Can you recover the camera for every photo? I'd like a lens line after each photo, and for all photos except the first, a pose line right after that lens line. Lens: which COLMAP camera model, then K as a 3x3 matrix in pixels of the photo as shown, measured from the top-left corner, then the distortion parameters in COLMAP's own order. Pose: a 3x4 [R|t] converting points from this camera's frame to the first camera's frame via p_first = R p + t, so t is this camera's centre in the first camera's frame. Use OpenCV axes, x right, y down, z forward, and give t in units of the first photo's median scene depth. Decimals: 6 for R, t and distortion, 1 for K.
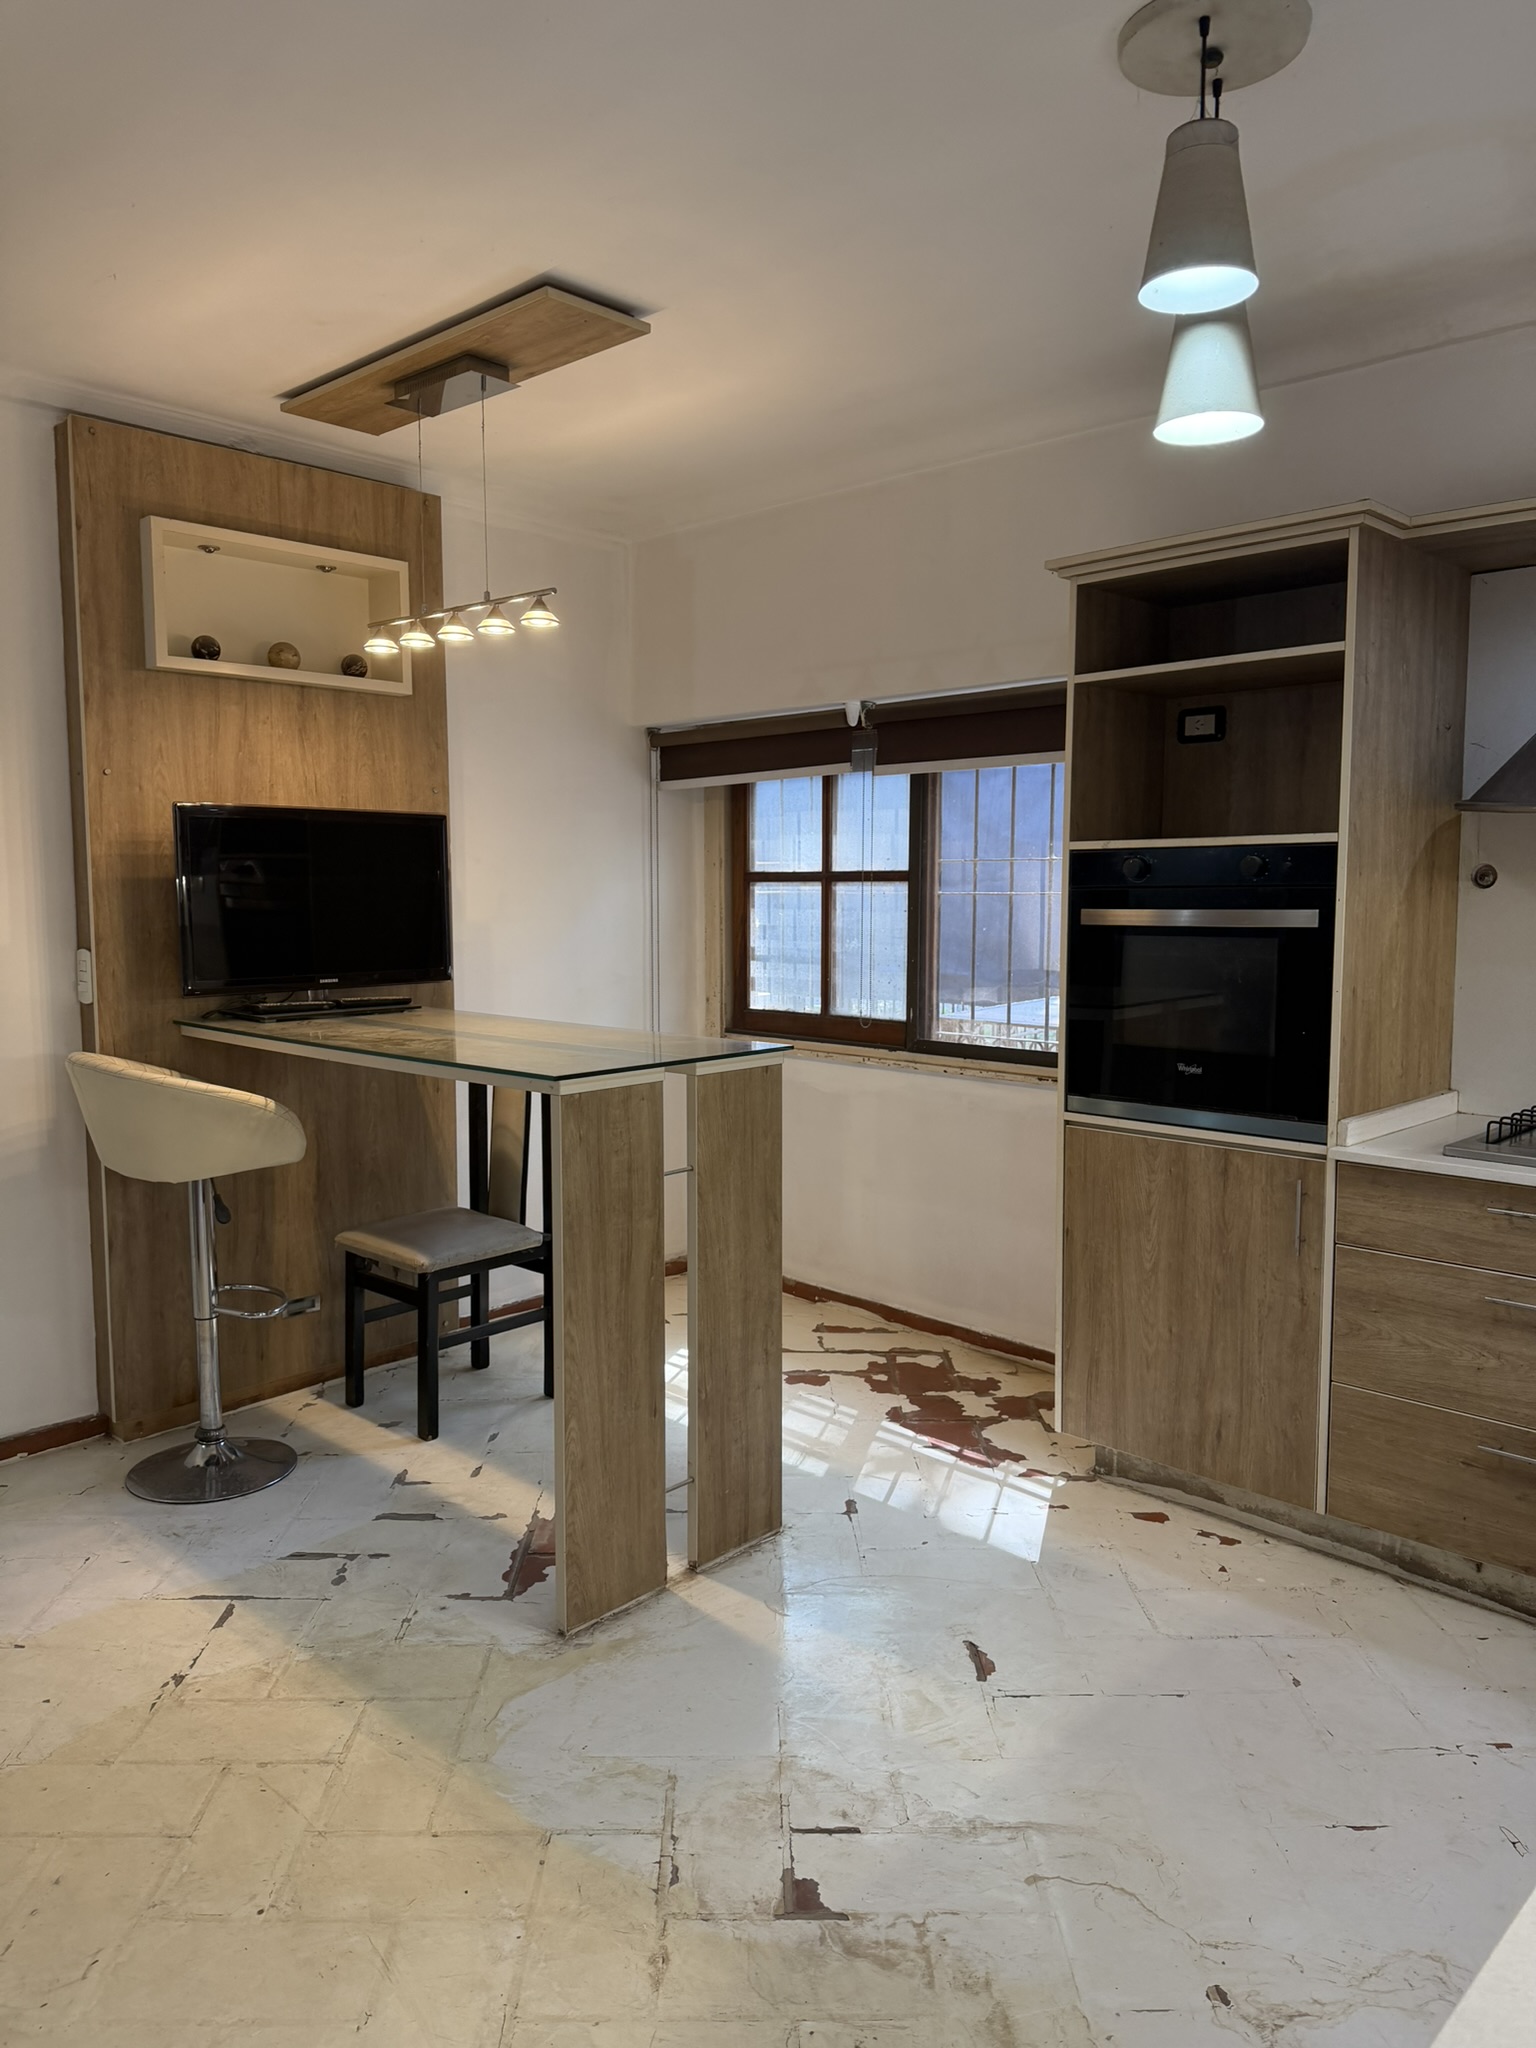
lens RADIAL K [[1447.6, 0, 760.3], [0, 1447.6, 1020.1], [0, 0, 1]] dist [0.139325, -0.225173]
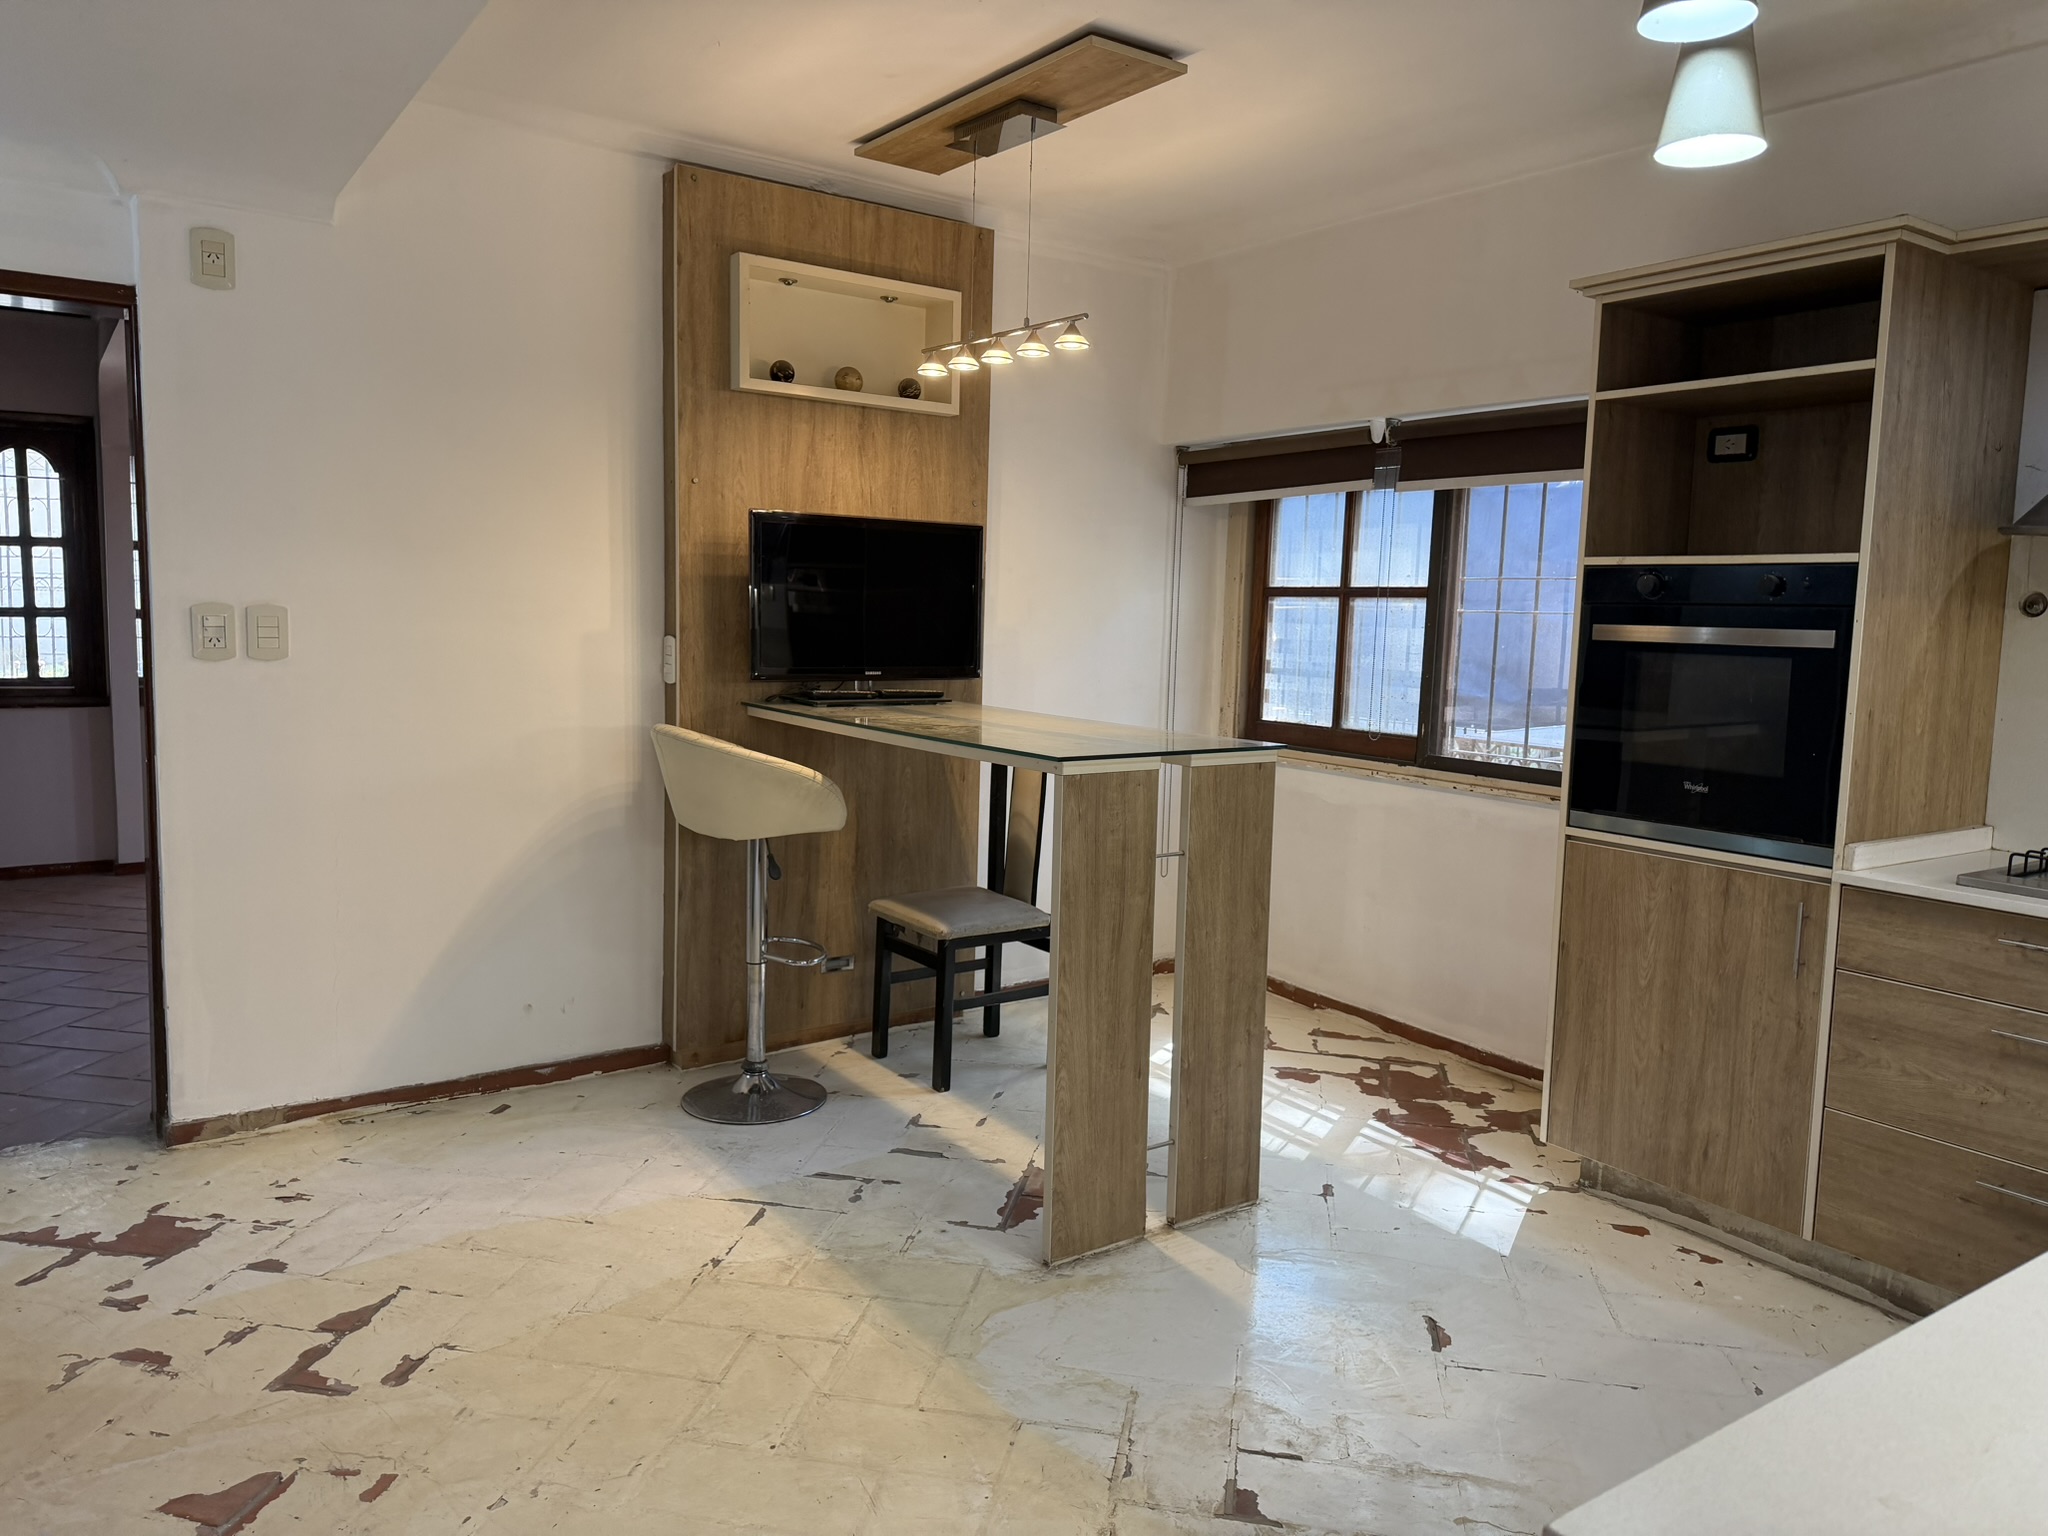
lens RADIAL K [[1456.1, 0, 1035.2], [0, 1456.1, 749.3], [0, 0, 1]] dist [0.184982, -0.253126]
pose [[0.982570, 0.047399, -0.179751, 0.033148], [-0.047087, 0.998873, 0.006007, 0.021943], [0.179833, 0.002562, 0.983694, -0.081308]]
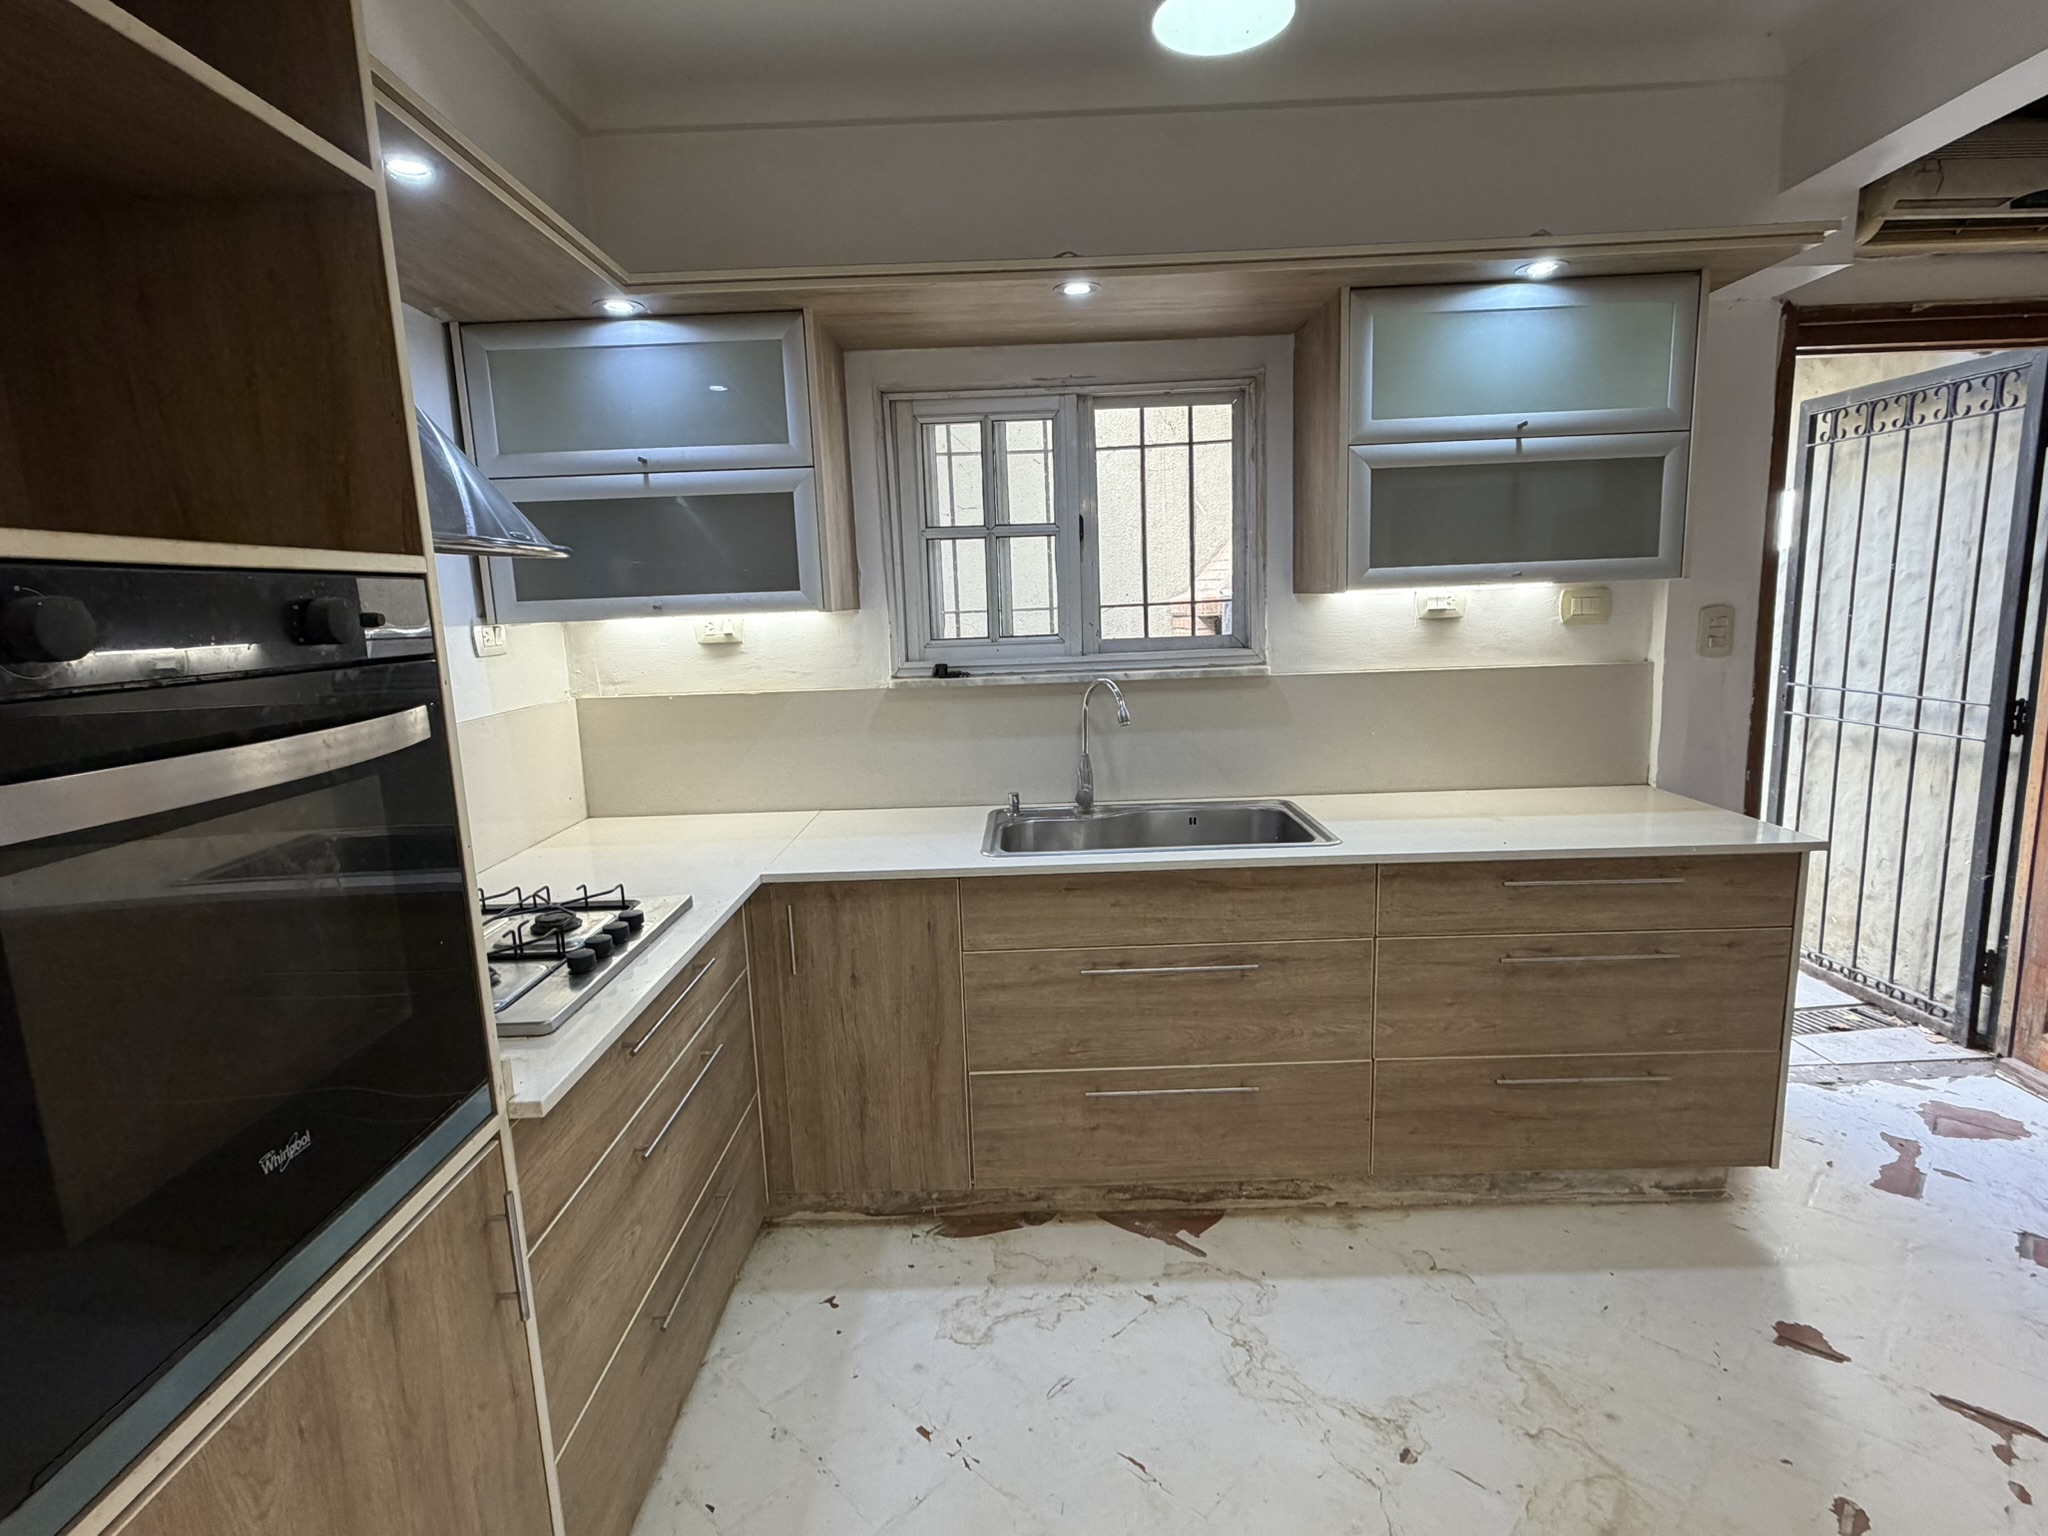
lens RADIAL K [[1008.1, 0, 1016.4], [0, 1008.1, 772.6], [0, 0, 1]] dist [0.004262, -0.000268]
pose [[-0.699352, -0.088838, 0.709235, -0.017162], [0.108872, 0.967429, 0.228534, -0.099968], [-0.706437, 0.237042, -0.666902, 0.996227]]
